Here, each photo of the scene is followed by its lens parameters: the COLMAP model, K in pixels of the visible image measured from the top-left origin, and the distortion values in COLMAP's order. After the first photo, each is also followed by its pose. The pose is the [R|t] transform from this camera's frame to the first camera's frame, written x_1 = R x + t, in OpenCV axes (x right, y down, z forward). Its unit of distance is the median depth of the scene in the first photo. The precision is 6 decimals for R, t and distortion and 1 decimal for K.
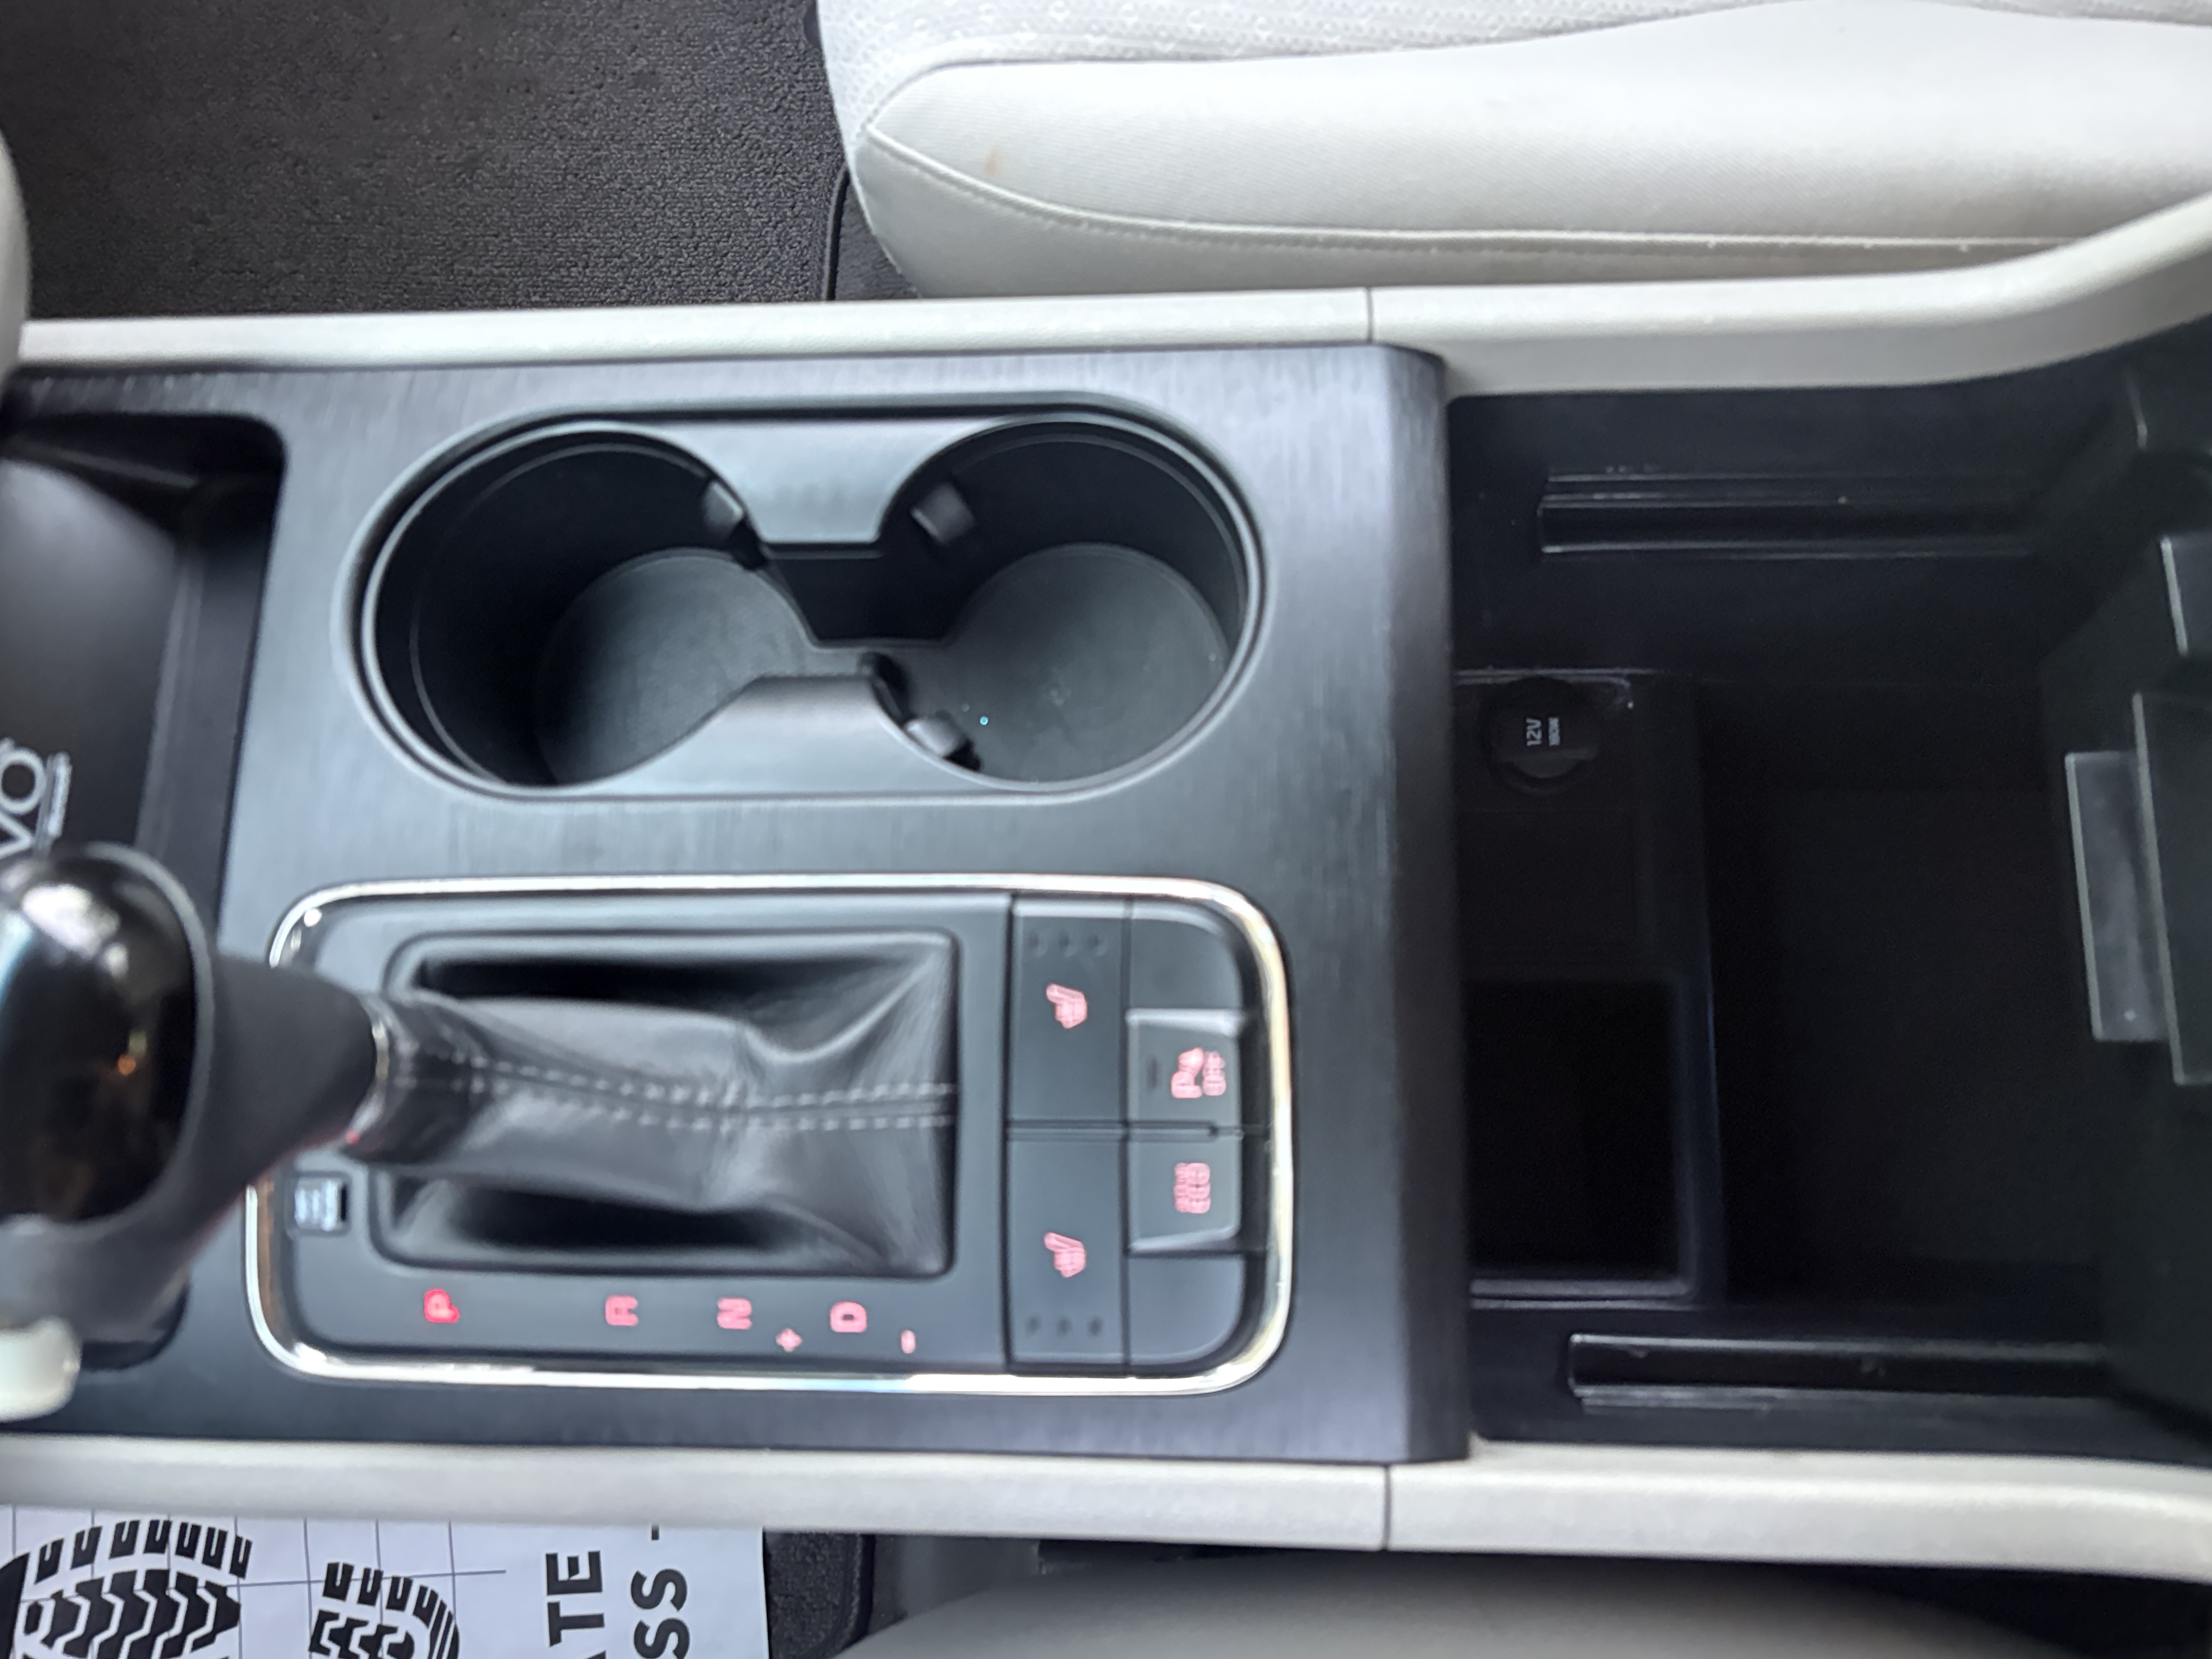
lens RADIAL K [[1791.7, 0, 1106.0], [0, 1791.7, 829.5], [0, 0, 1]] dist [0.024693, -0.047328]
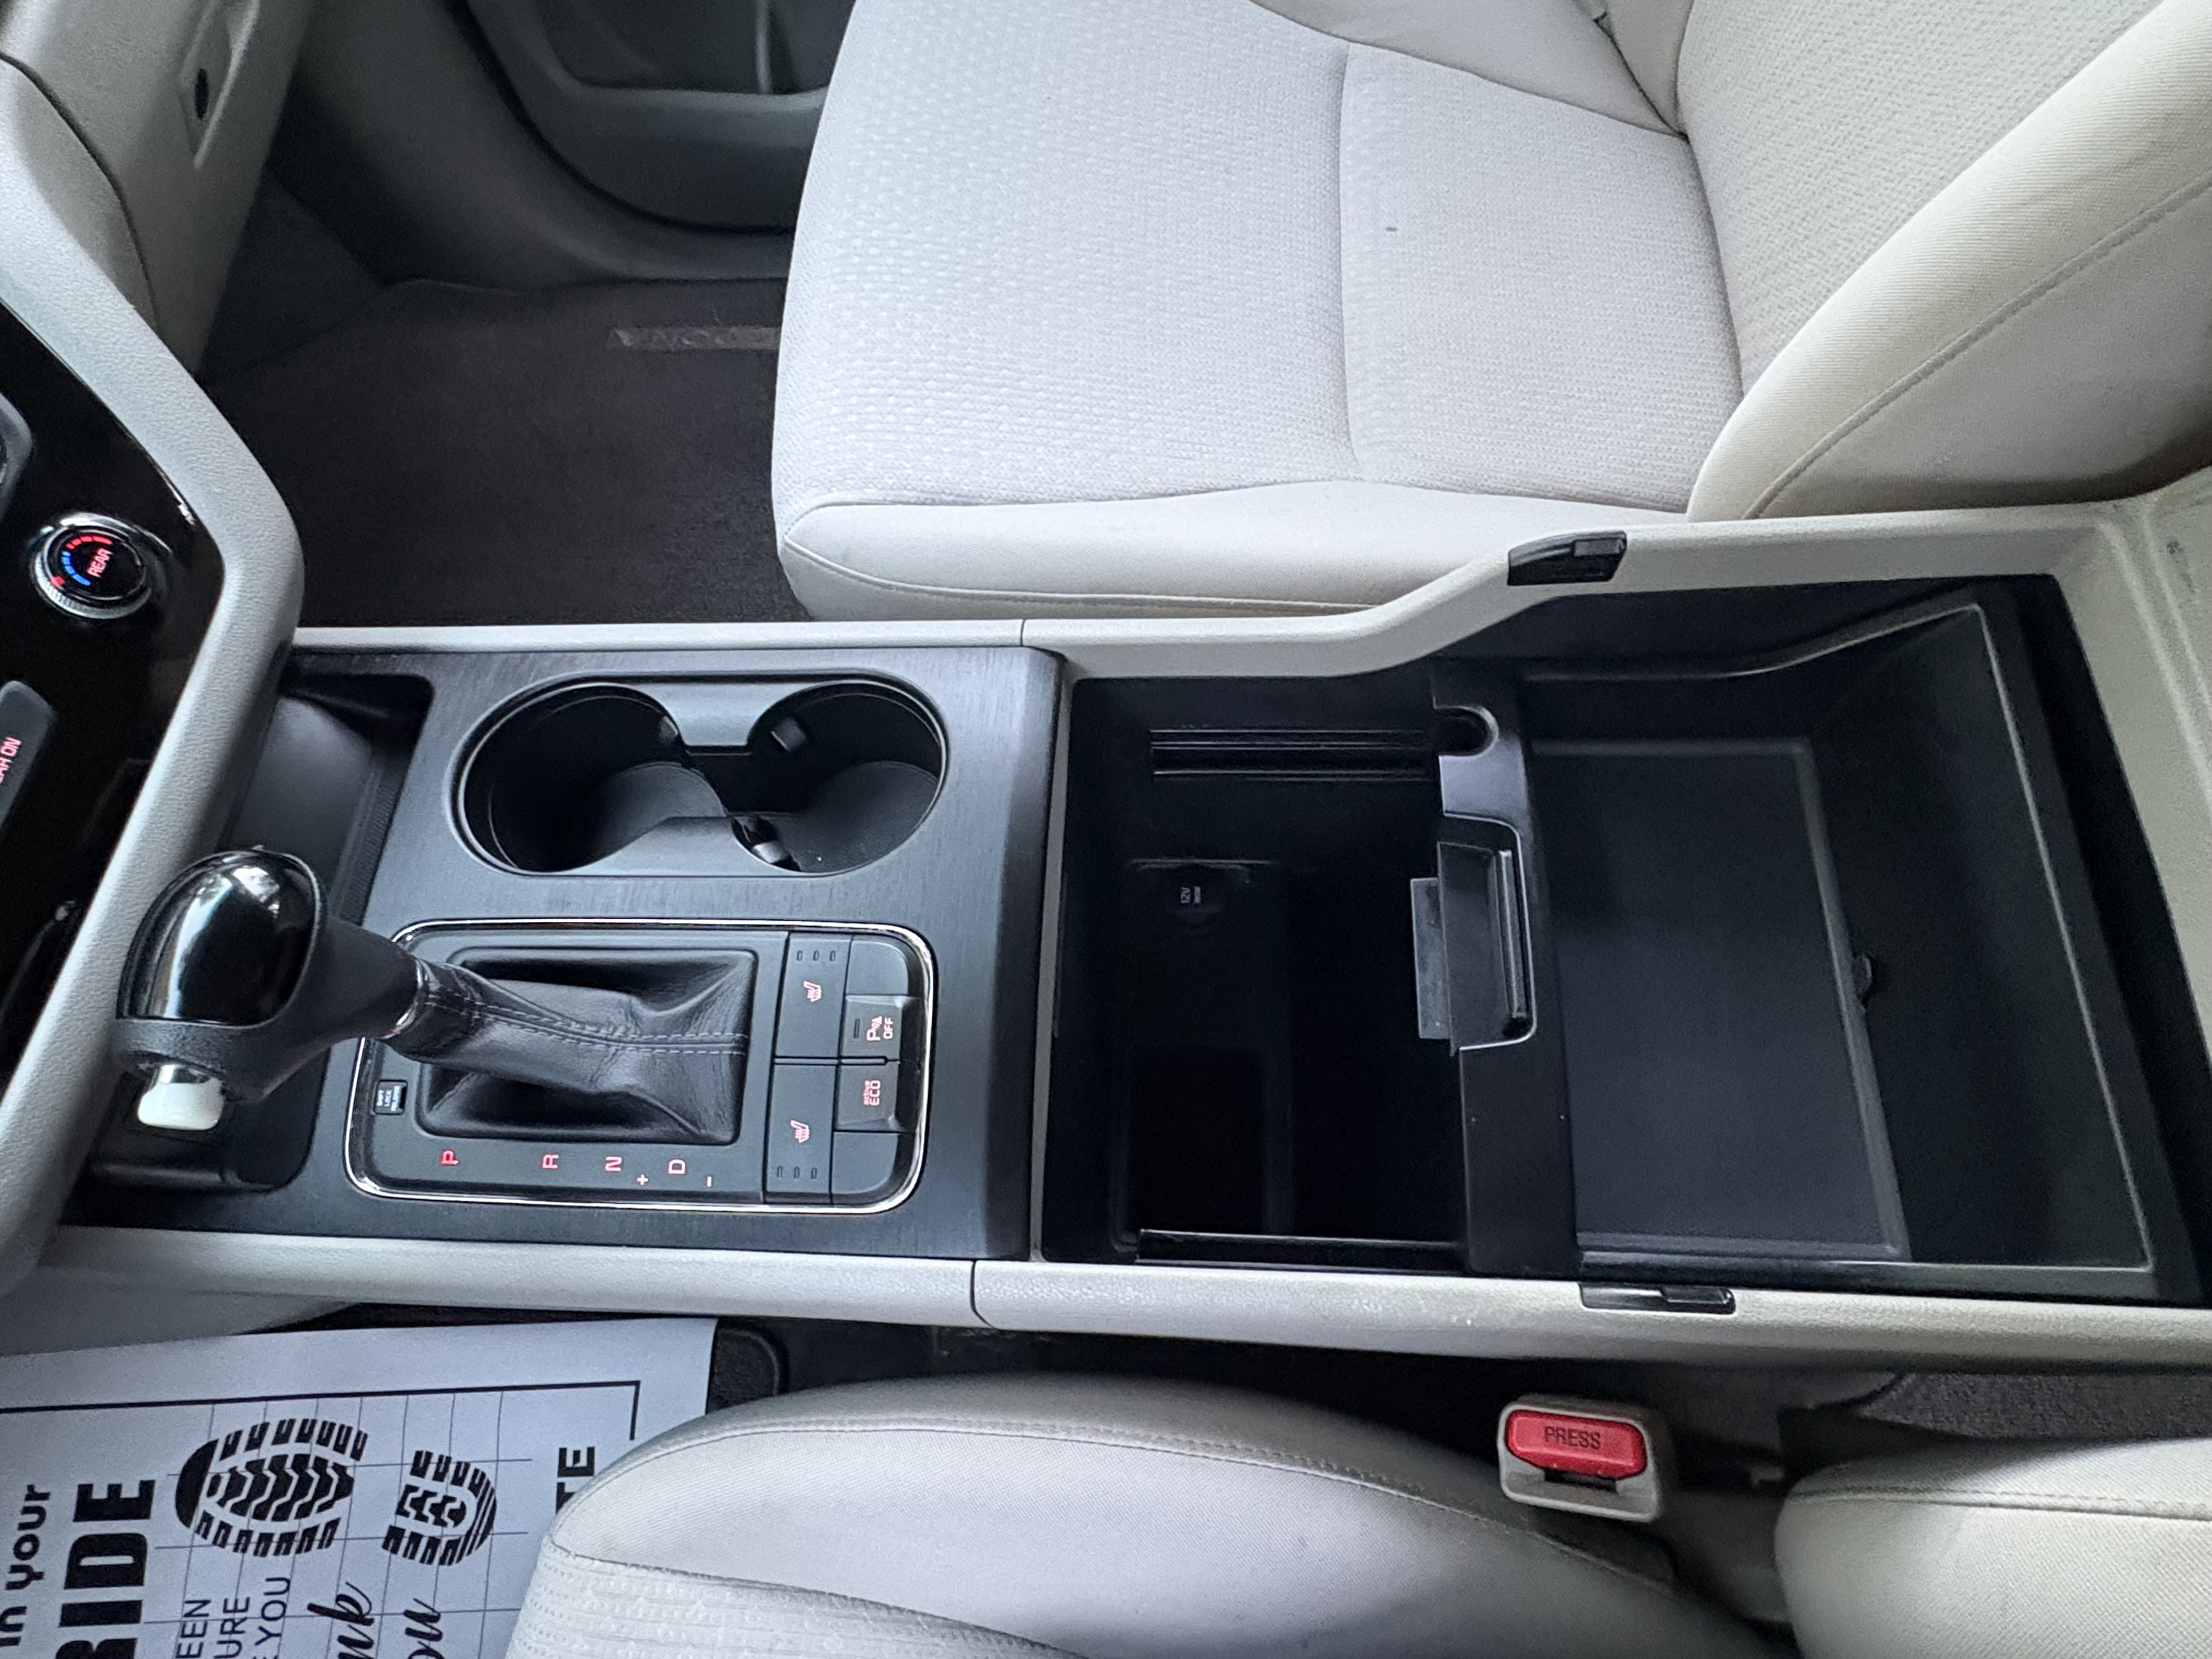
lens RADIAL K [[1338.8, 0, 1106.0], [0, 1338.8, 829.5], [0, 0, 1]] dist [-0.003474, 0.000015]
pose [[0.999359, 0.022496, -0.027849, 0.245316], [-0.027380, 0.981455, -0.189725, 0.149821], [0.023064, 0.190366, 0.981442, -0.267541]]
